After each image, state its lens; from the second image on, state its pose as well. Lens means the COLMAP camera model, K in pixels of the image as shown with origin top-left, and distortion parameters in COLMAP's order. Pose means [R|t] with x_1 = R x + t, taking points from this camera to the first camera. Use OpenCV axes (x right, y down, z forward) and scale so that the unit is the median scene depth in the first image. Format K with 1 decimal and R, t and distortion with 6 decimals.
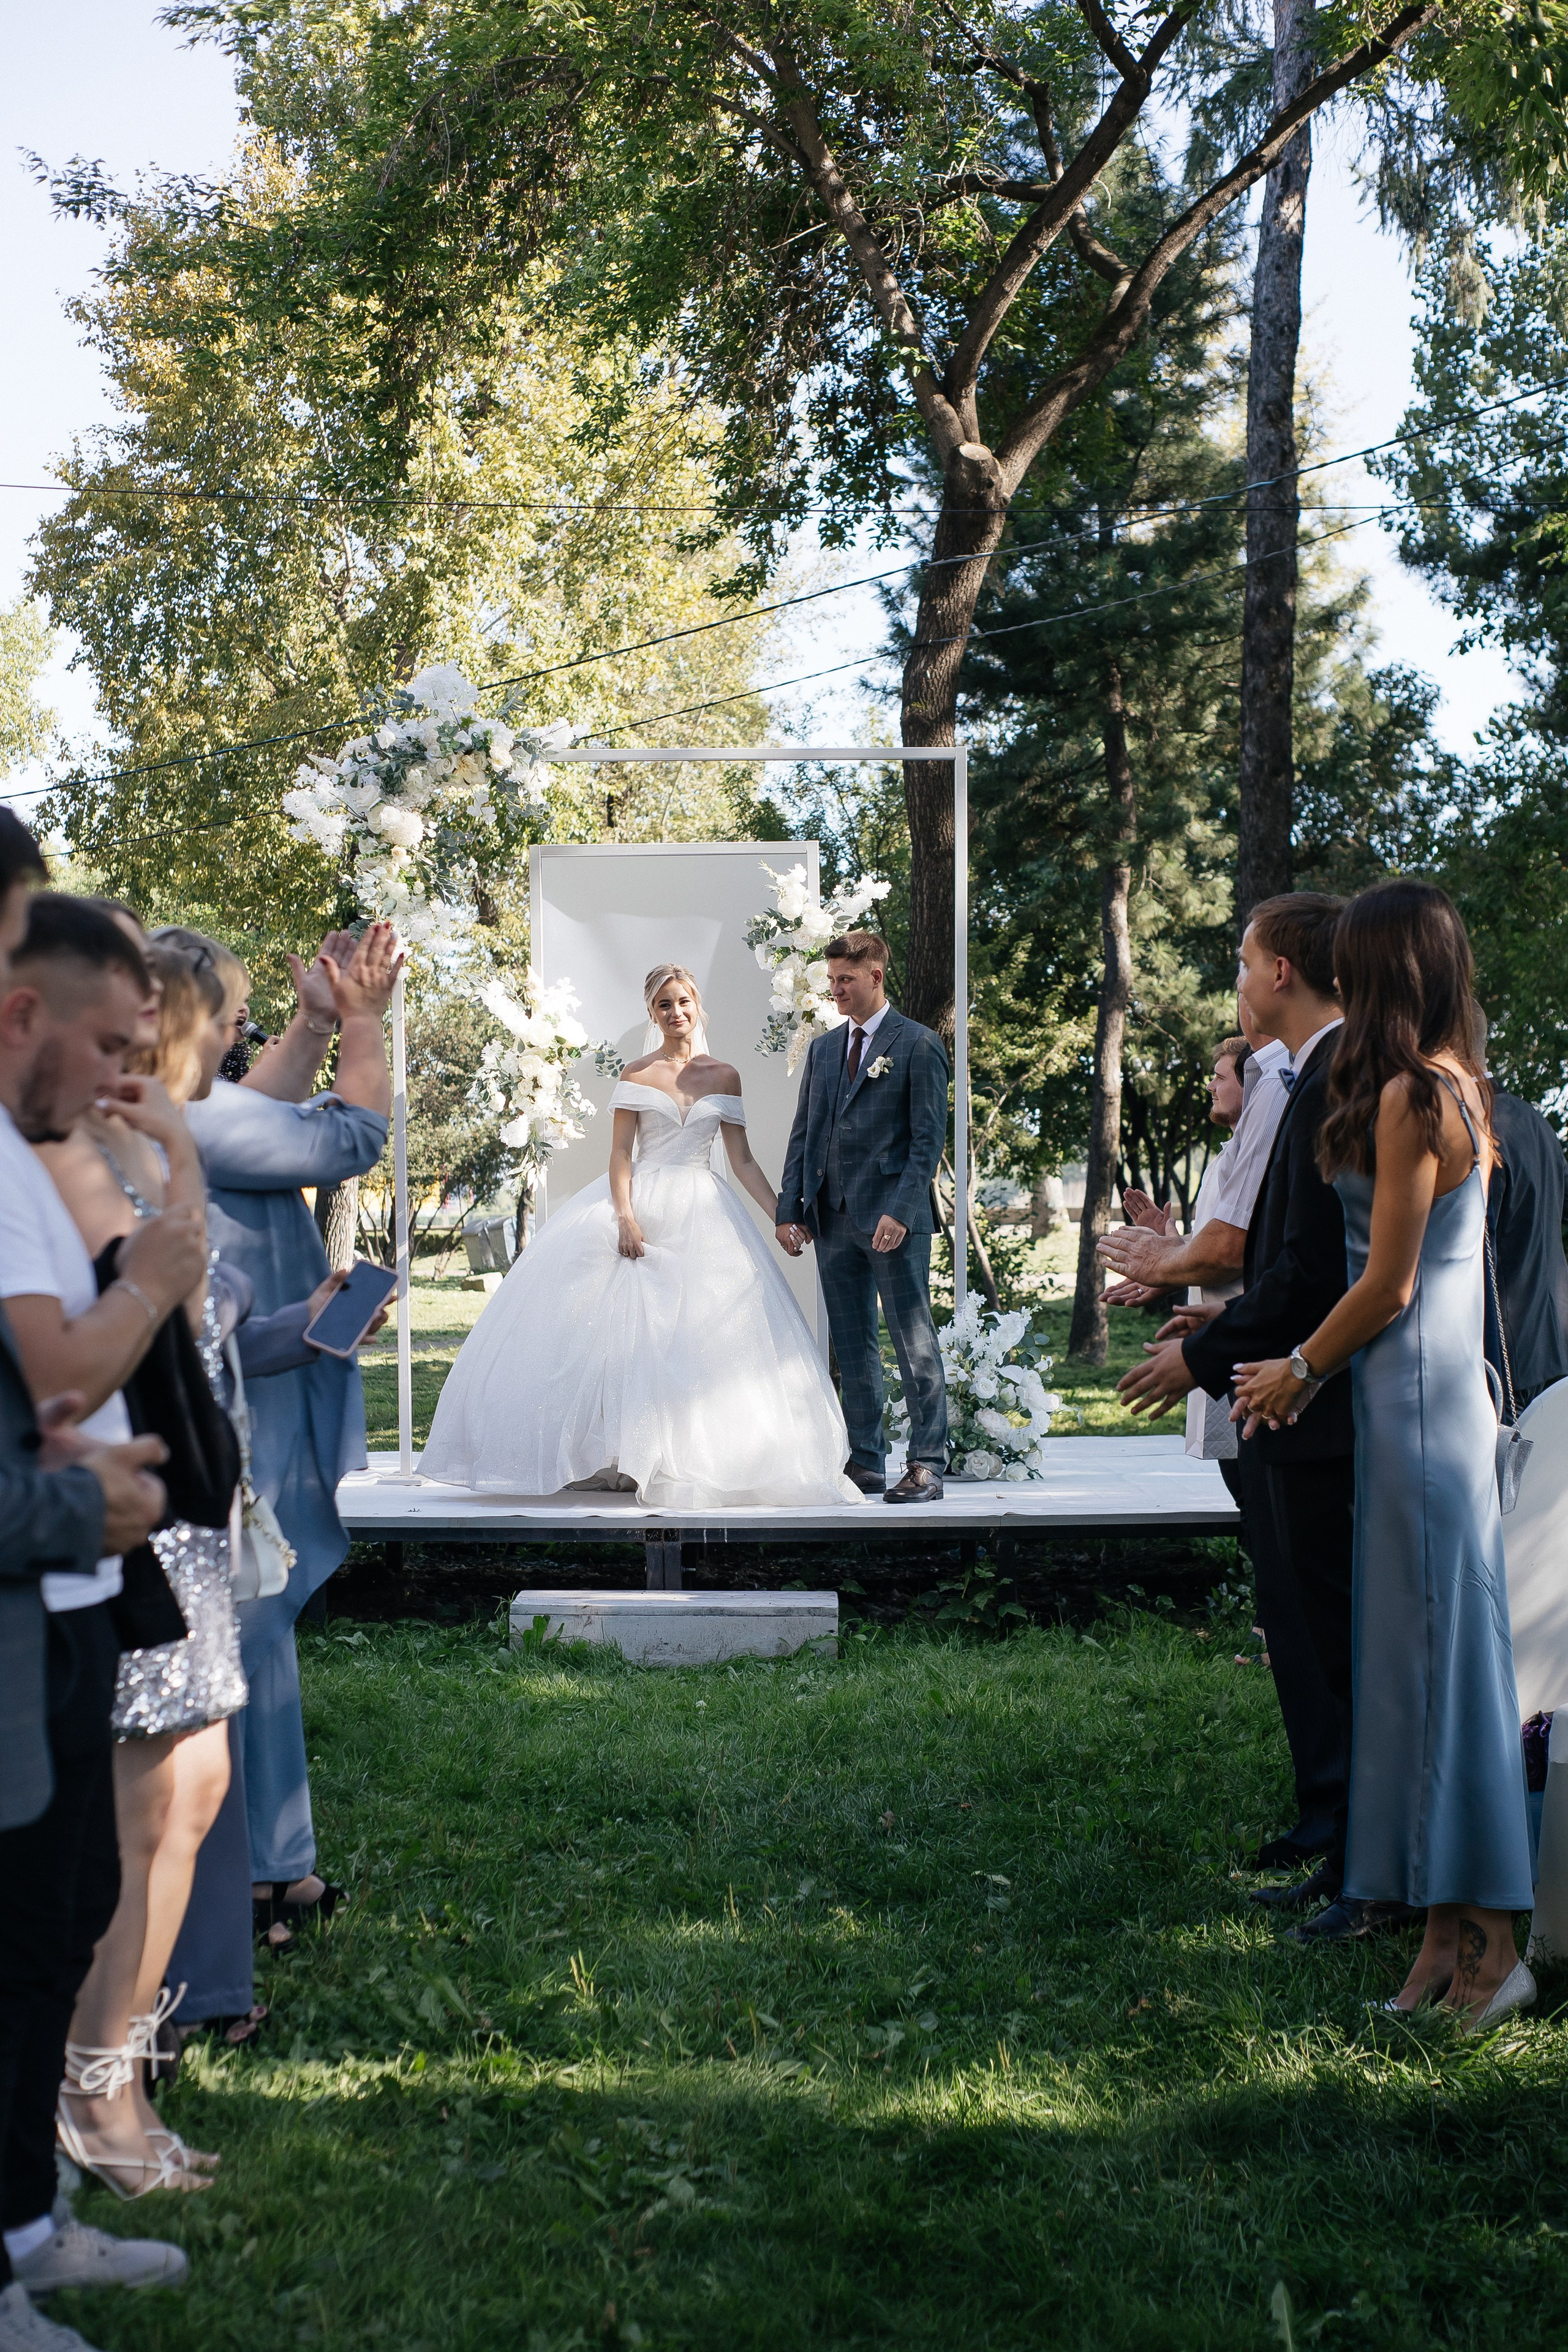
lens RADIAL K [[3385.8, 0, 784.0], [0, 3385.8, 1176.0], [0, 0, 1]] dist [-0.077557, 0.020774]
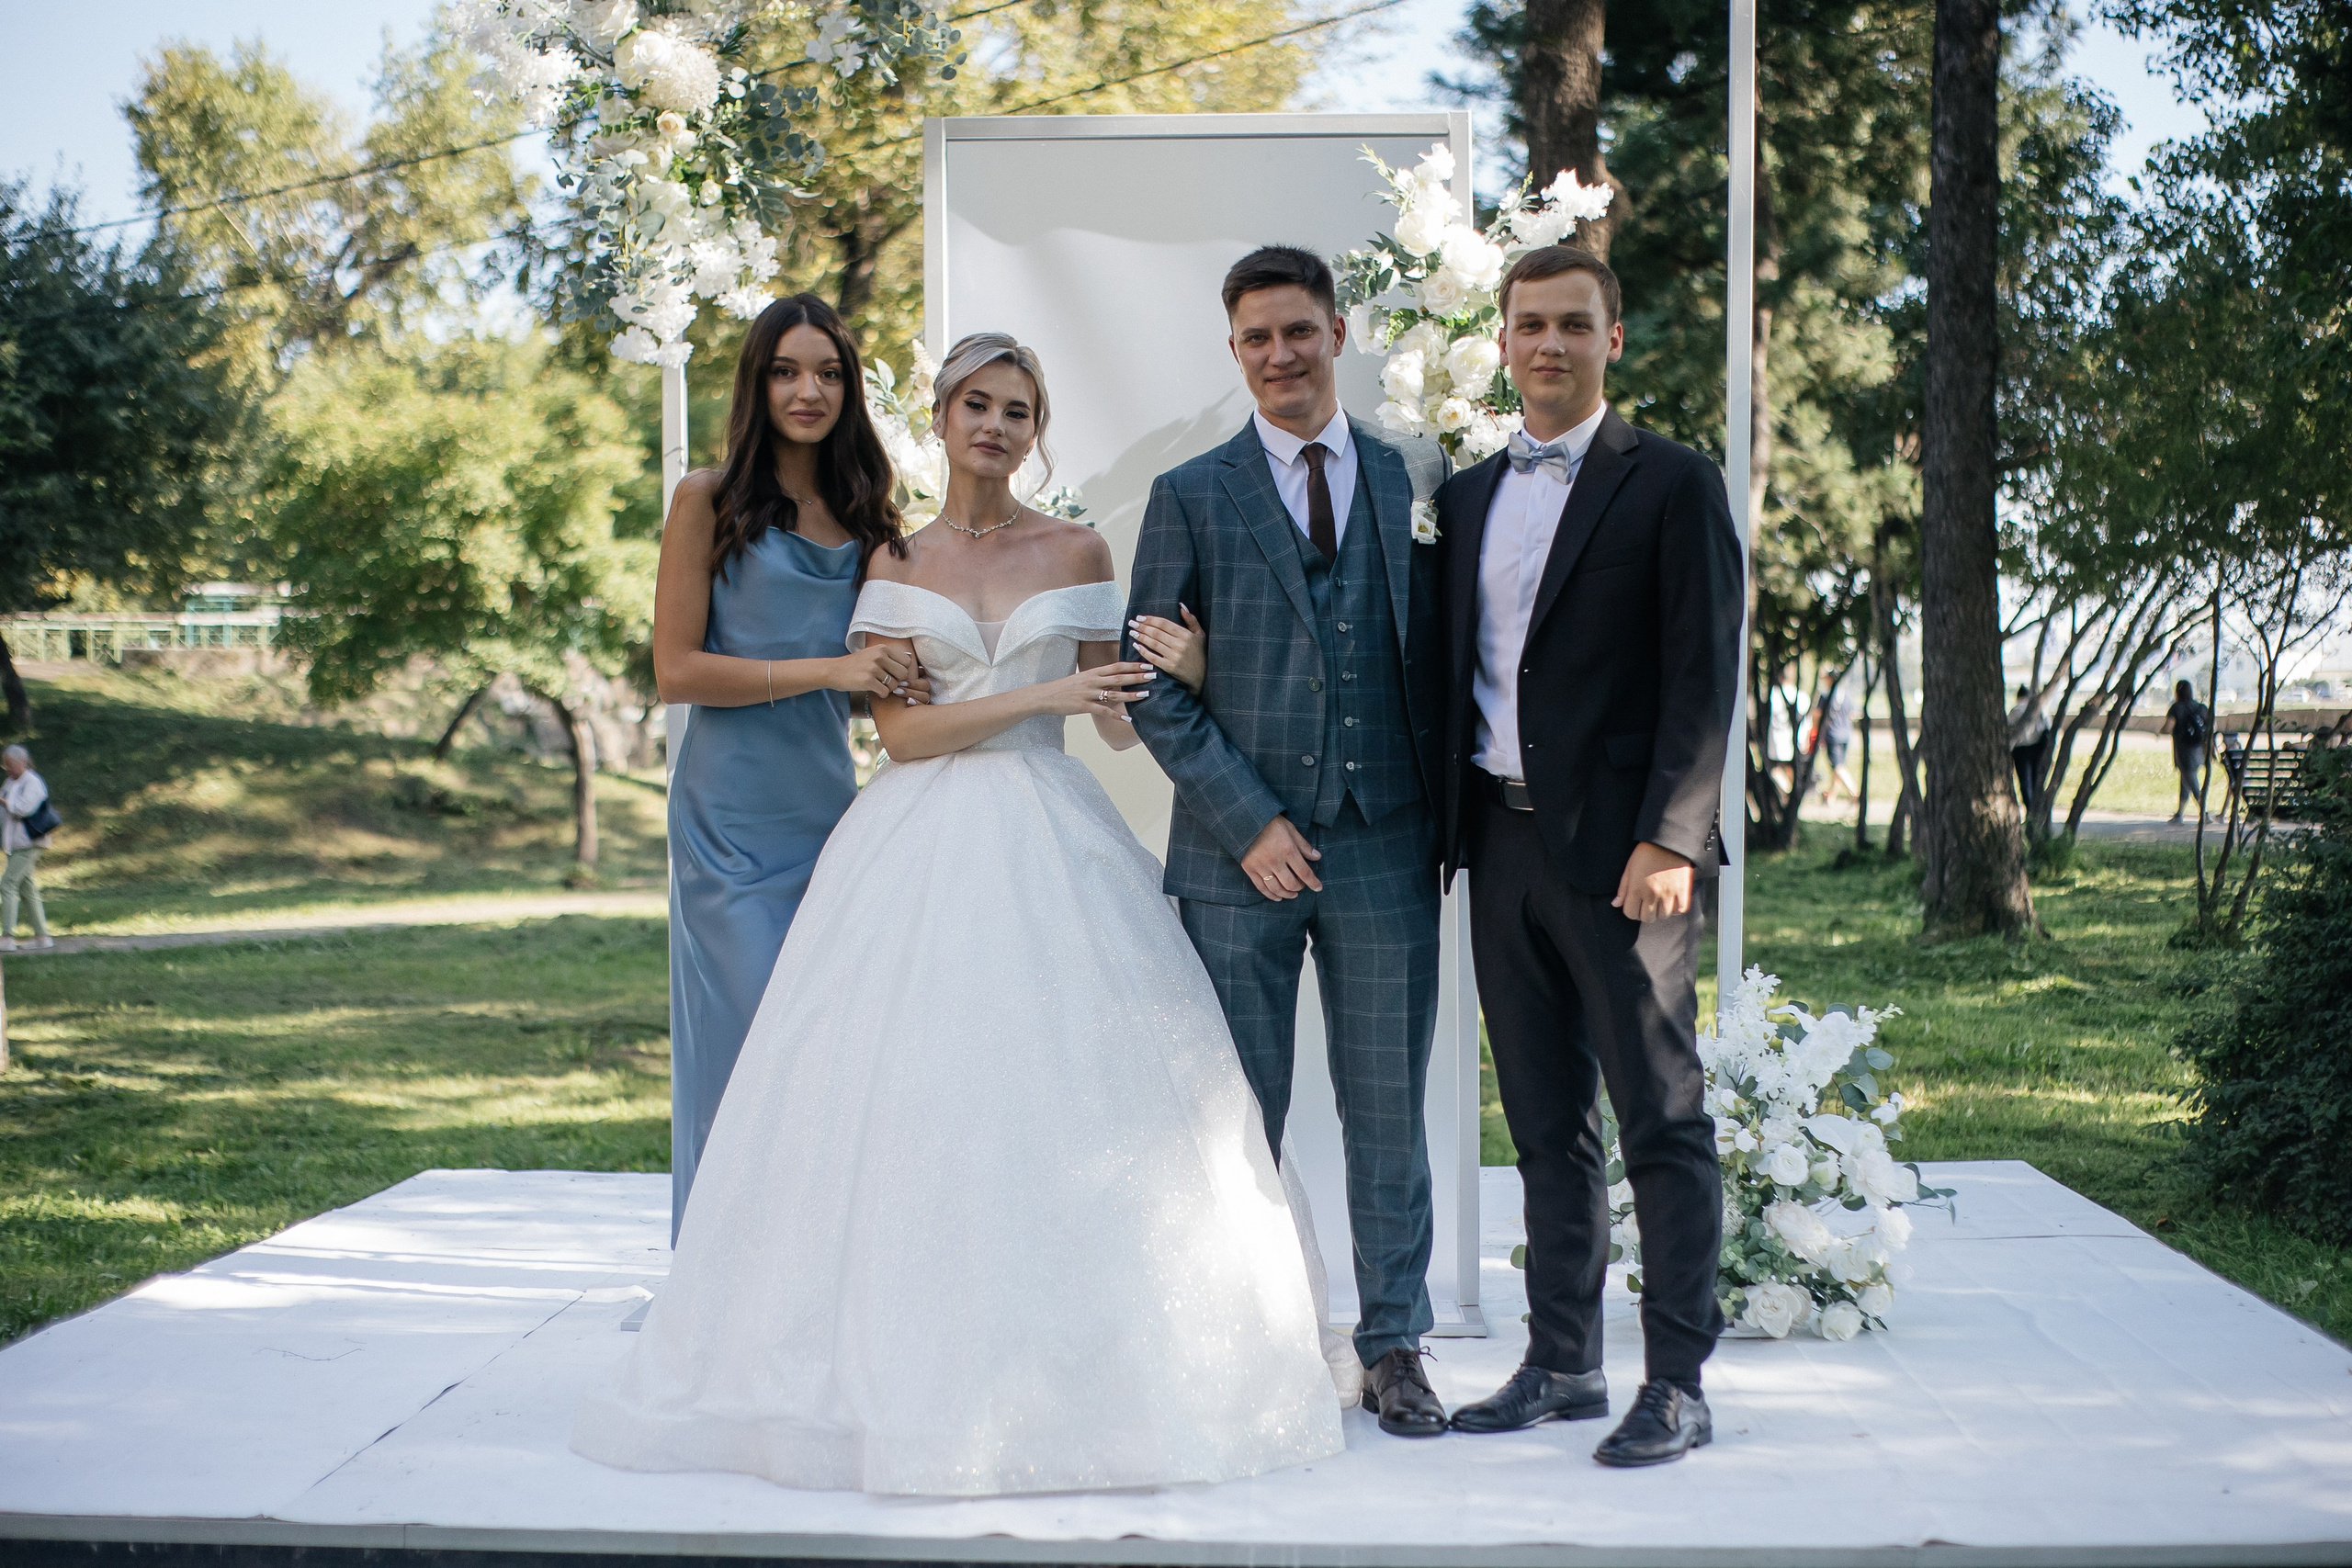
lens RADIAL K [[3385.5, 0, 1227.9], [0, 3385.5, 819.1], [0, 0, 1]] dist [-0.077557, 0.020774]
pose [[0.999676, 0.010402, -0.023230, -0.007751], [-0.009373, 0.998990, 0.043946, -0.006289], [0.023664, -0.043714, 0.998764, 0.255334]]
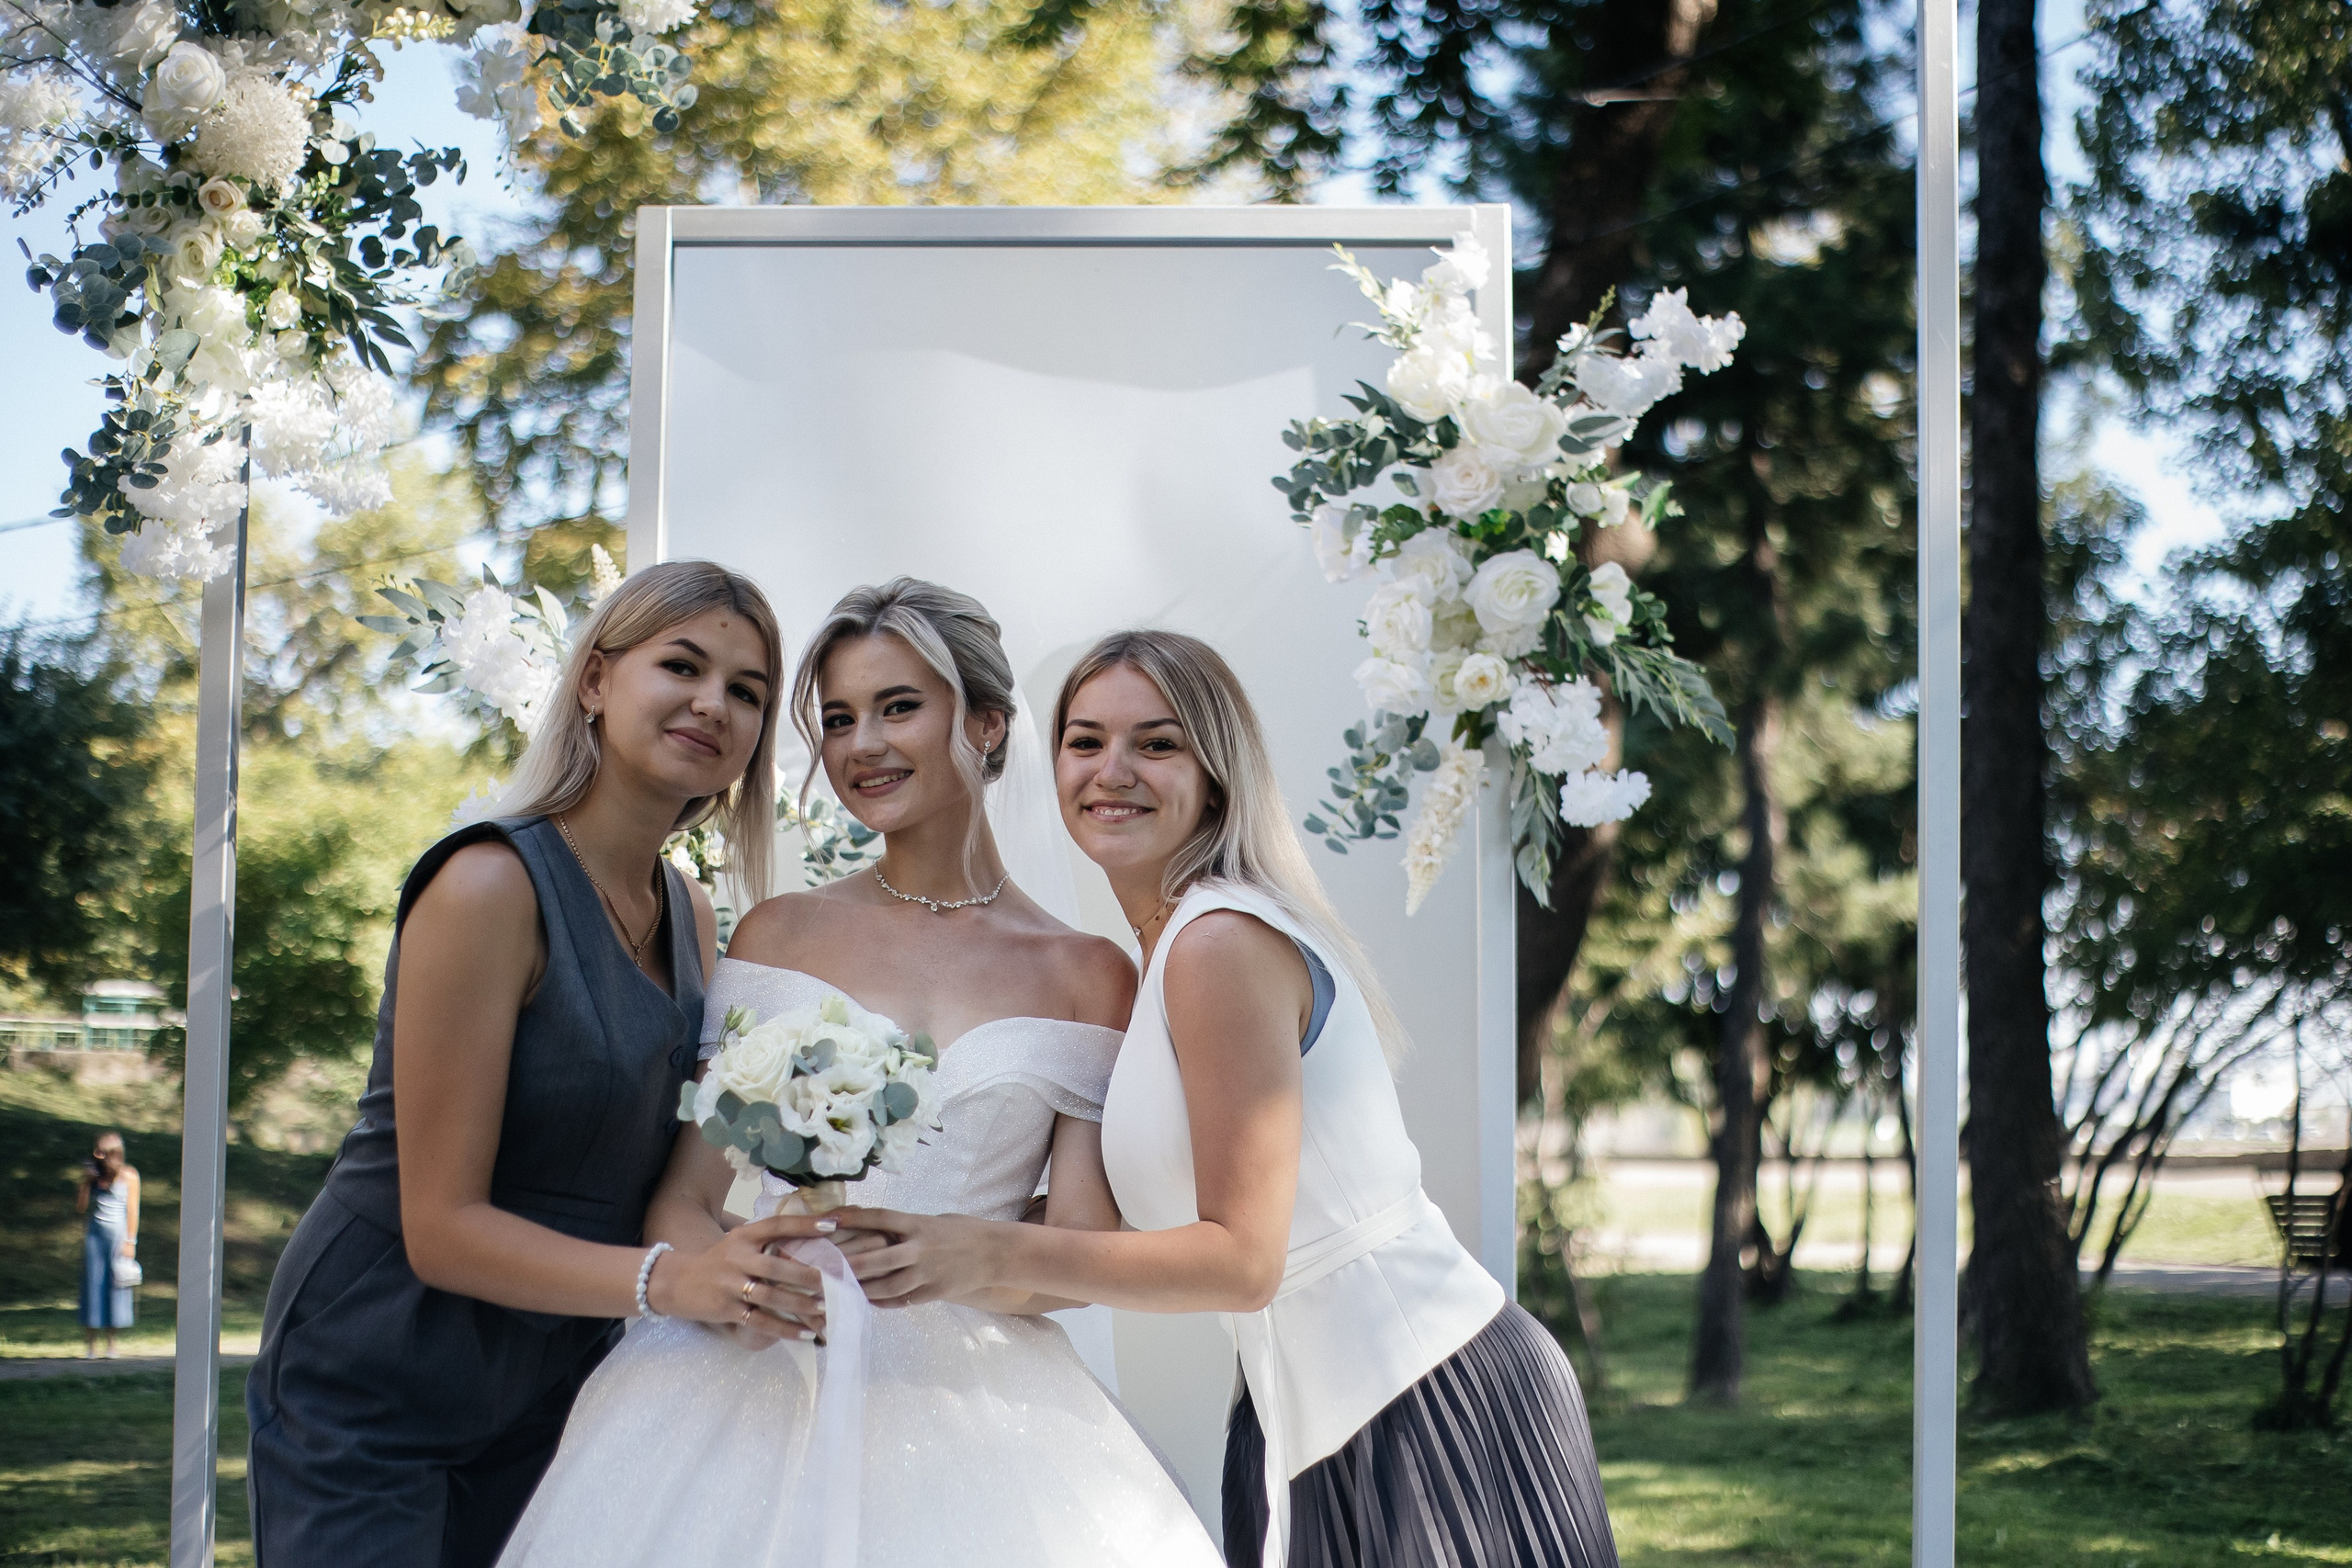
lens RADIAL K [[3385.5, 0, 1227.9], [0, 3385.5, 819.1], [0, 0, 1]] dist [-0.077557, 0.020774]
pose [[0.999652, 0.022628, -0.013554, -0.006211], [-0.023659, 0.996397, -0.081448, -0.006523], [0.011662, 0.081740, 0.996585, 0.367605]]
